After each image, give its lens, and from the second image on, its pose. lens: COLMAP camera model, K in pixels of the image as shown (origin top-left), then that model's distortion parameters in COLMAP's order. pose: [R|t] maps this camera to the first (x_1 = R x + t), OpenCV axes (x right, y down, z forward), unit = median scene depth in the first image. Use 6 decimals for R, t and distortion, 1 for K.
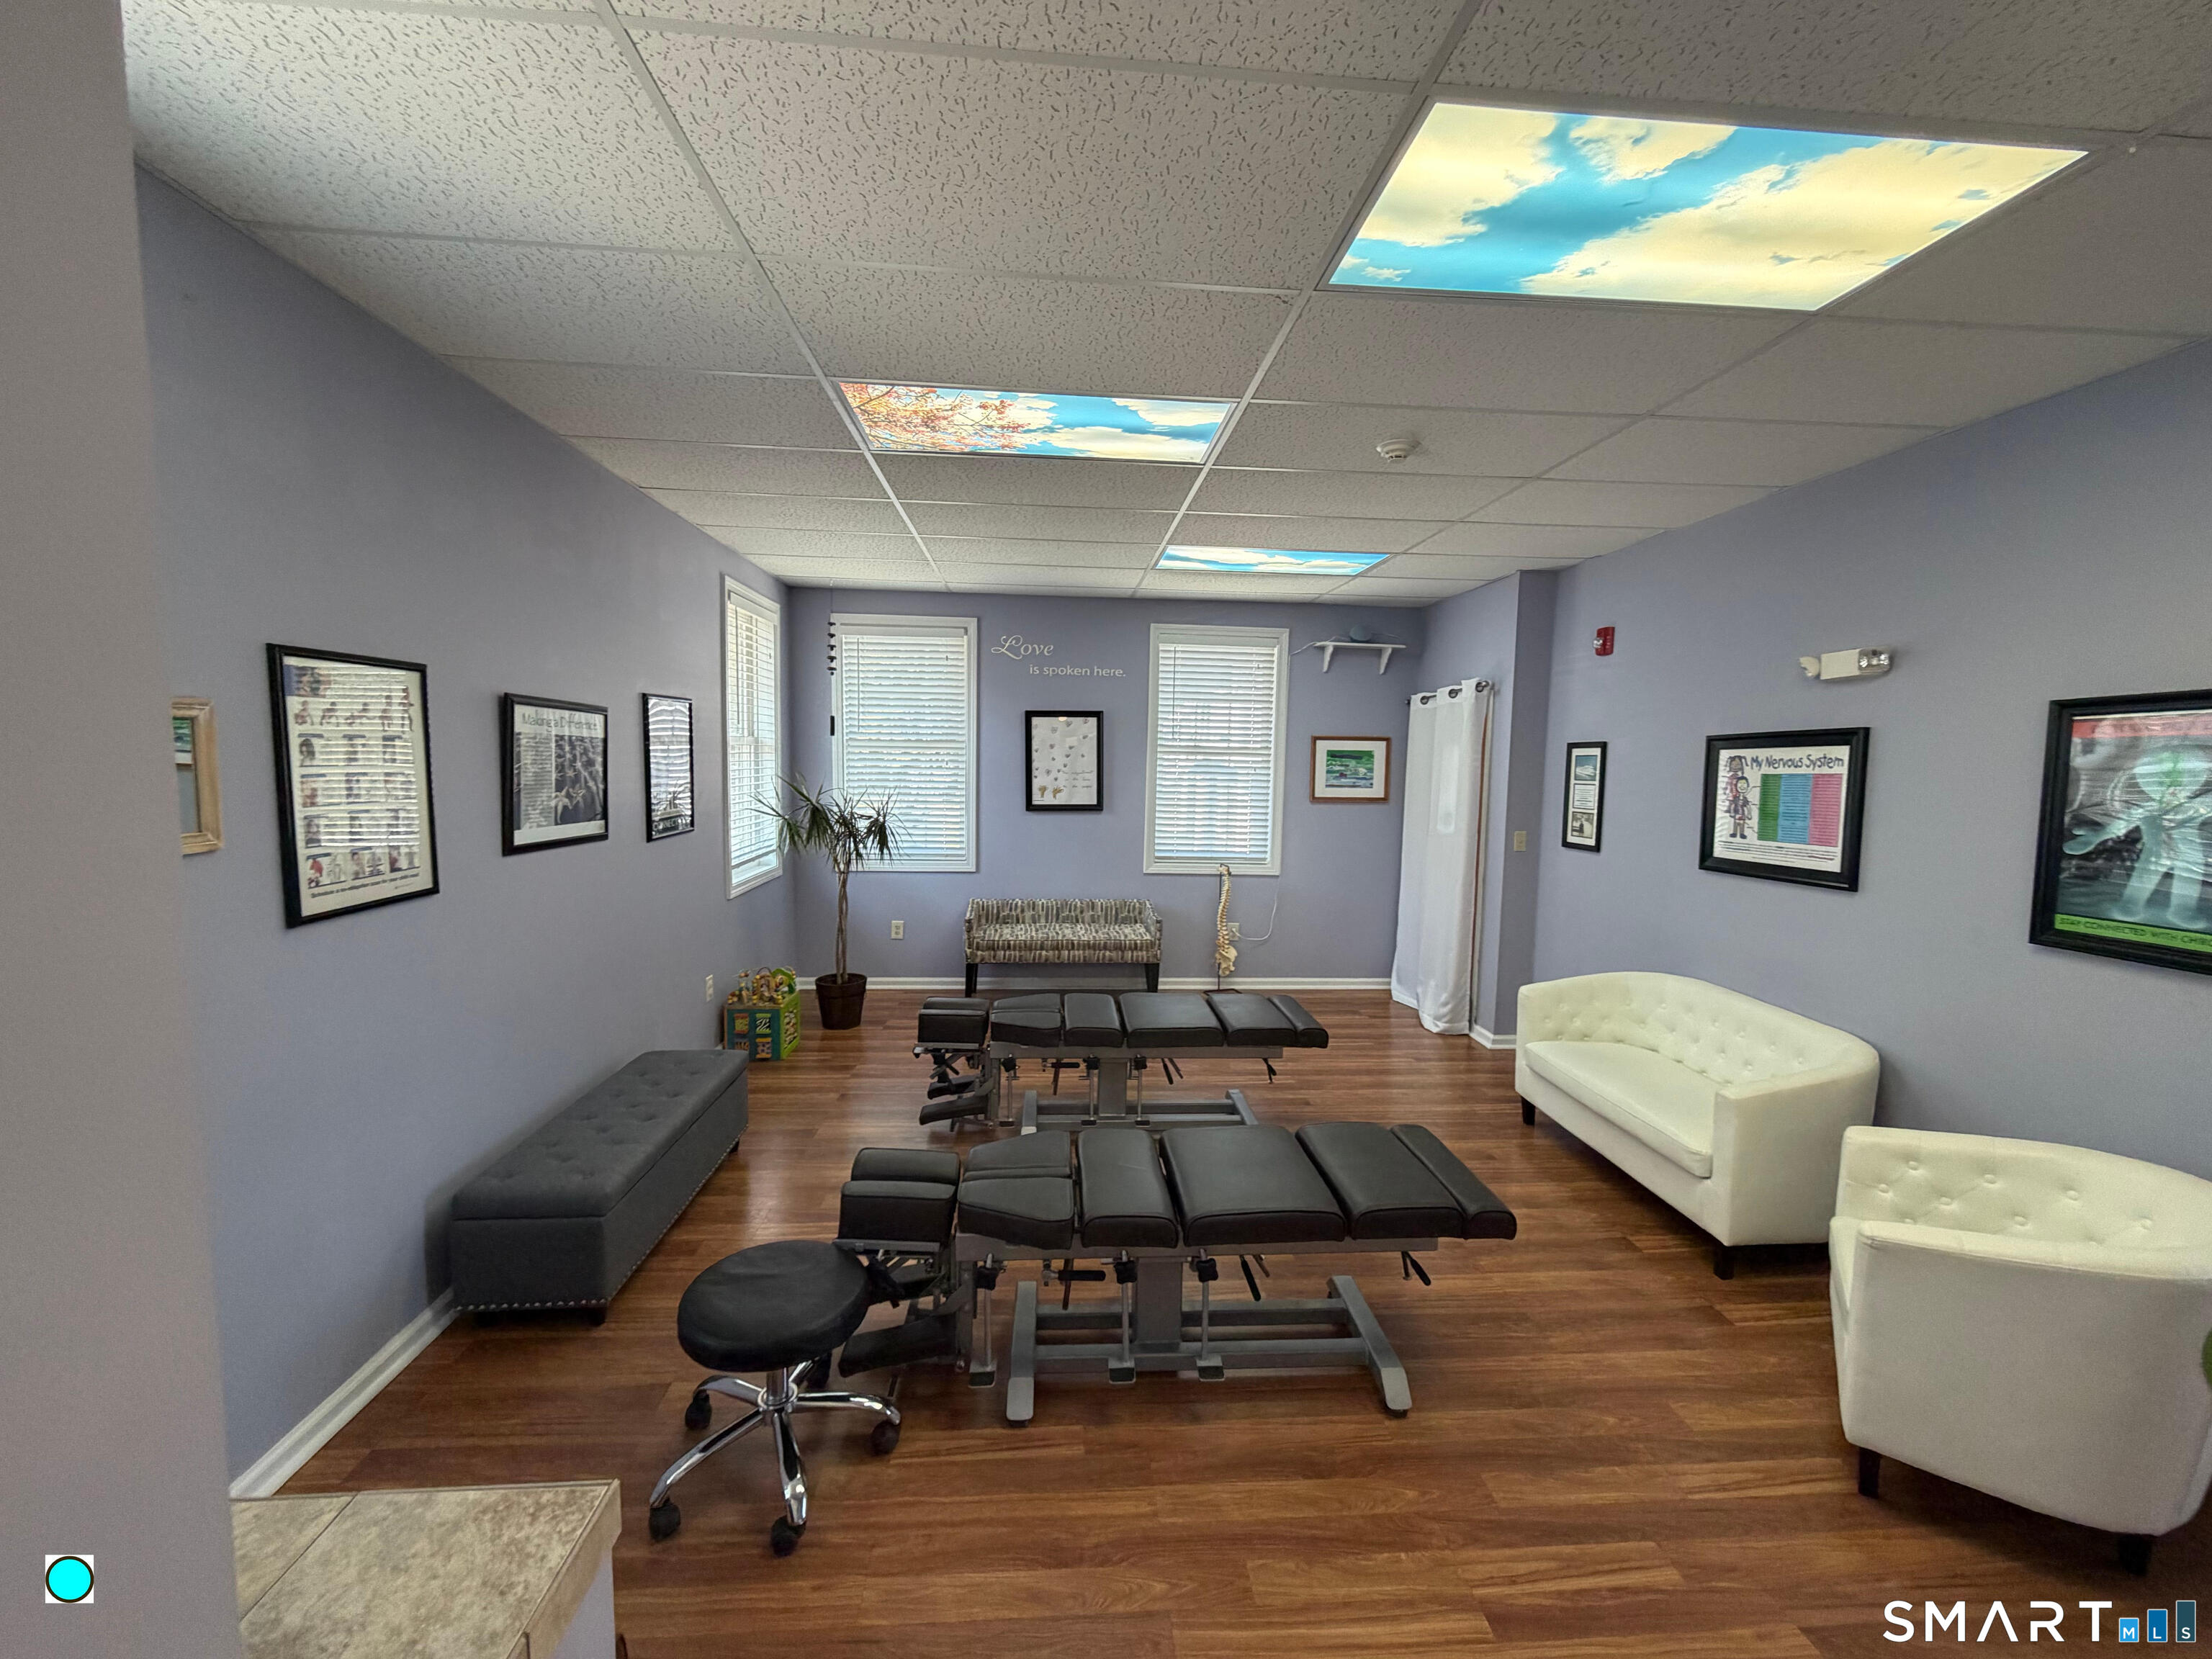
lens RADIAL K [[877.8, 0, 1117.6], [0, 877.8, 824.4], [0, 0, 1]] dist [-0.002908, 0.001046]
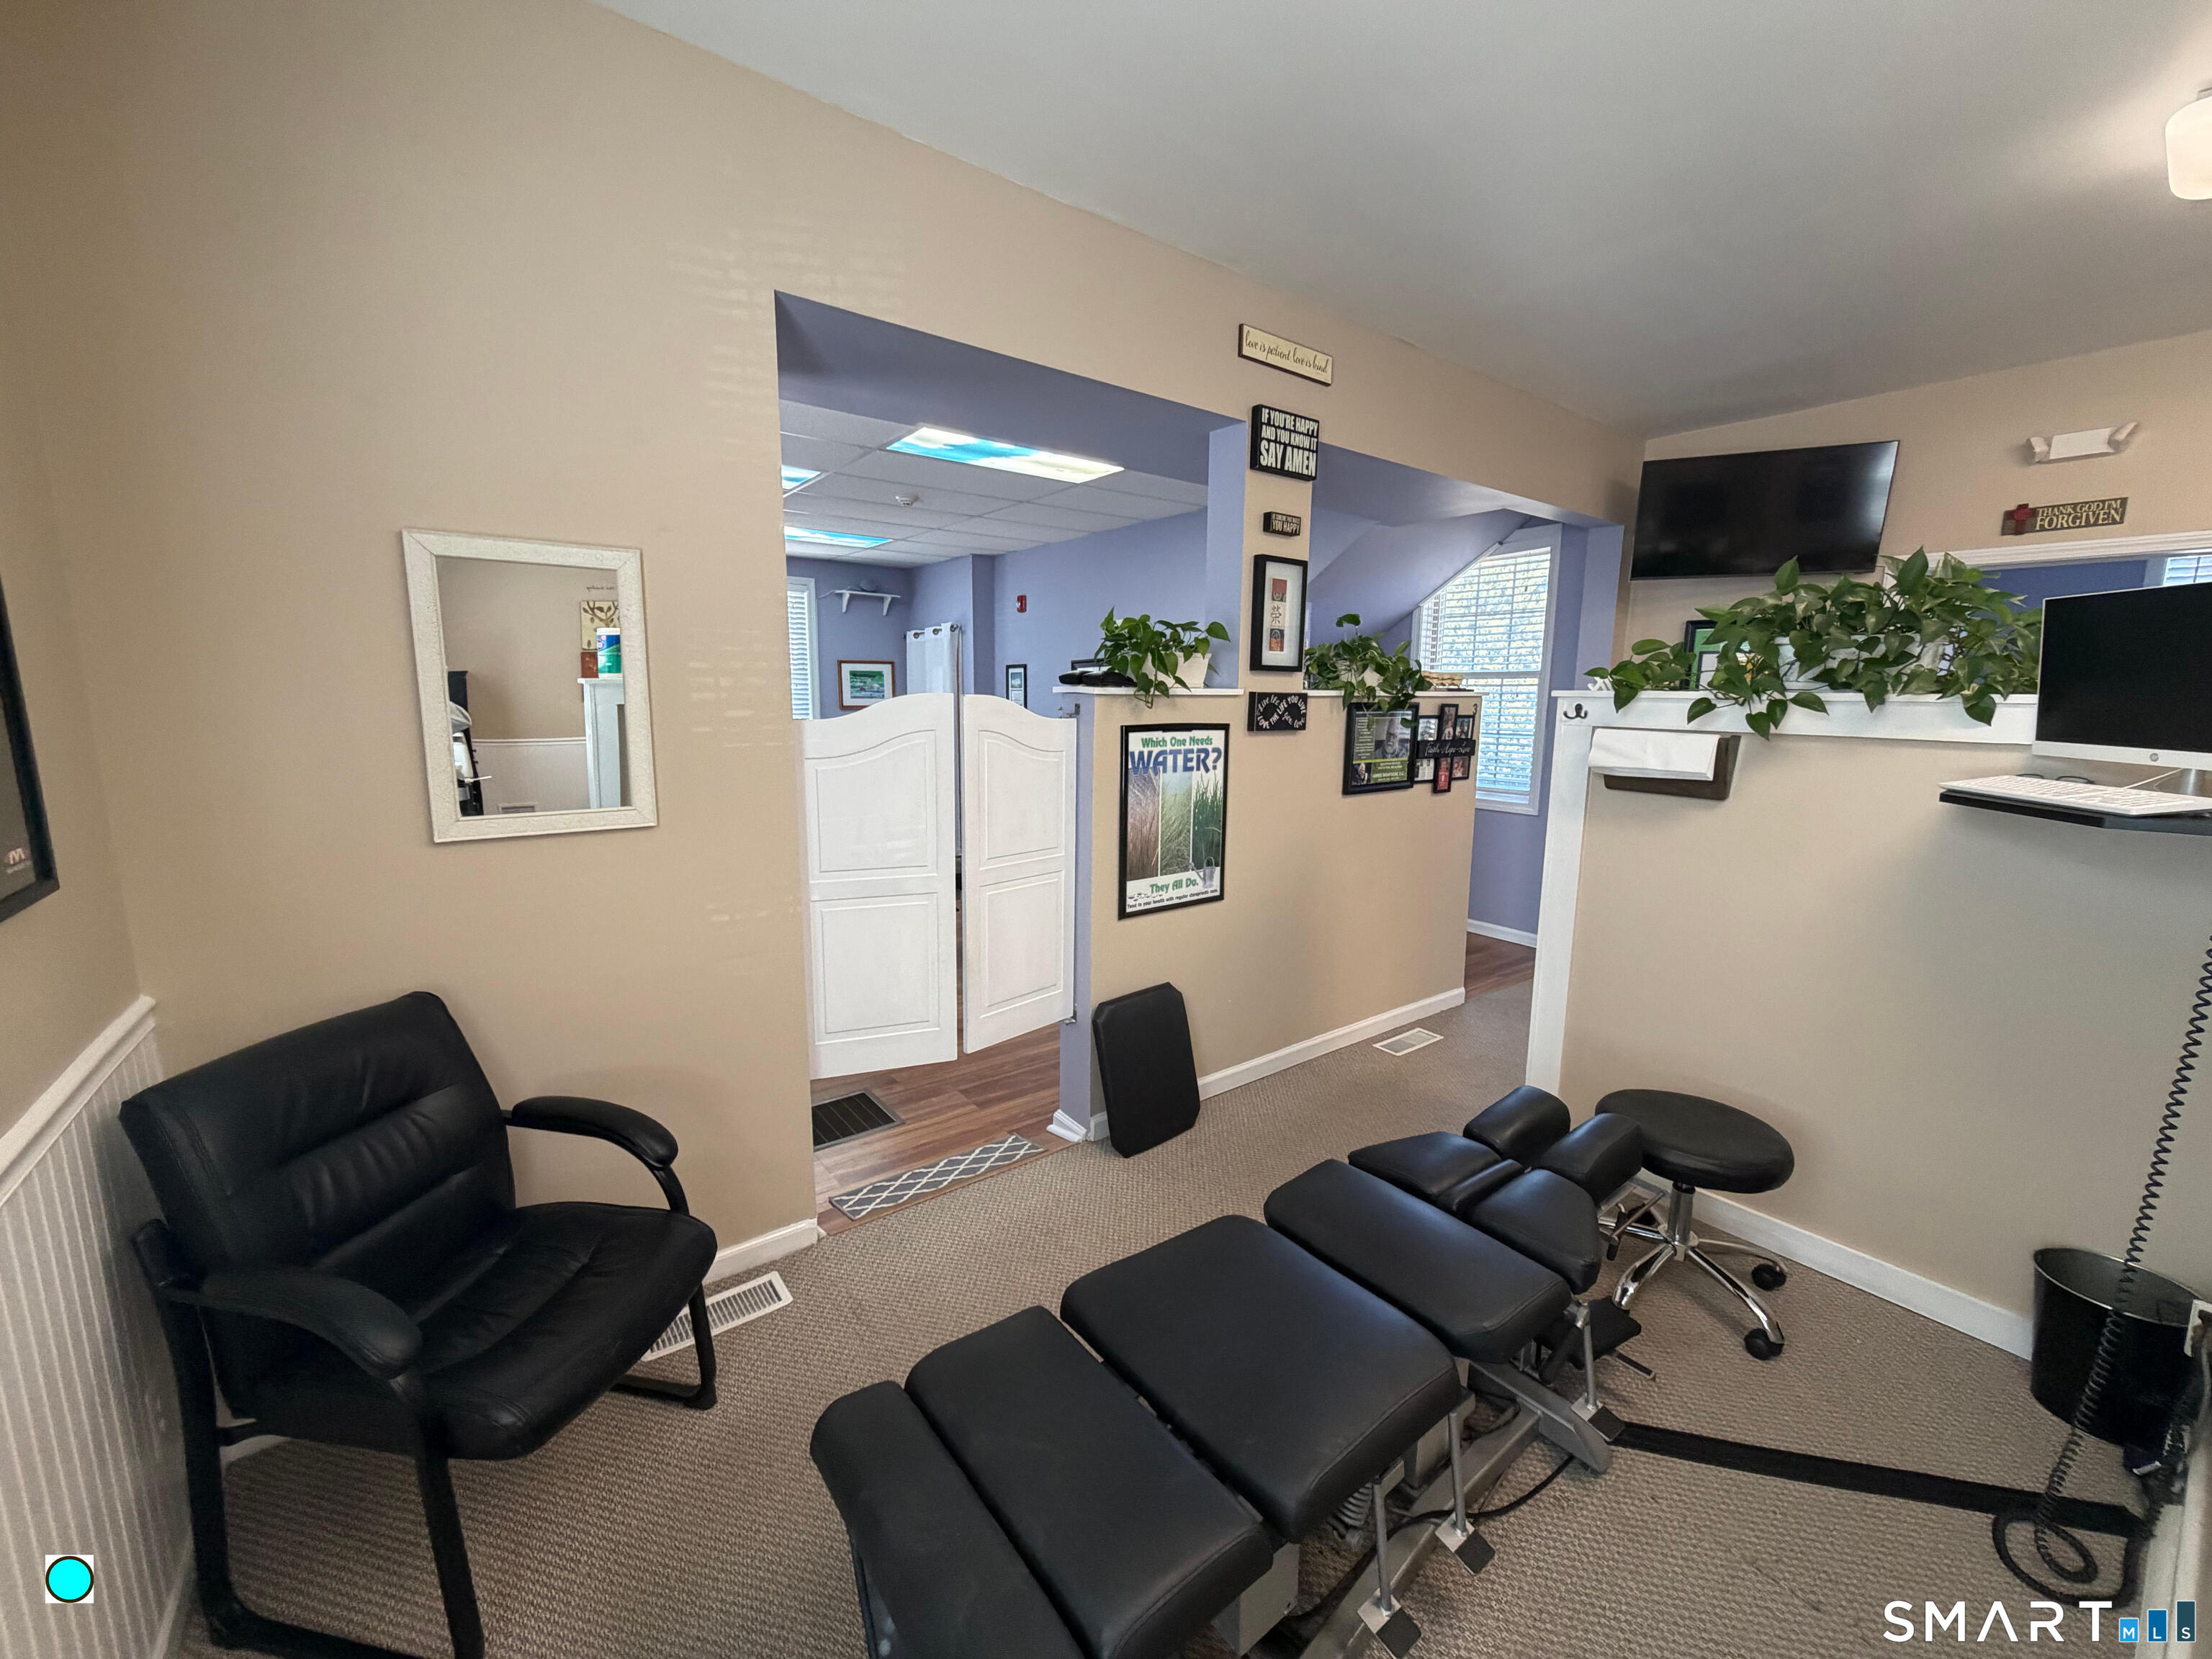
lens RADIAL K [[877.8, 0, 1110.5], [0, 877.8, 825.8], [0, 0, 1]] dist [-0.002908, 0.001046]
pose [[0.841178, -0.088155, 0.533525, -0.217446], [0.046165, 0.994728, 0.091575, 0.063024], [-0.538785, -0.052401, 0.840812, -0.486770]]
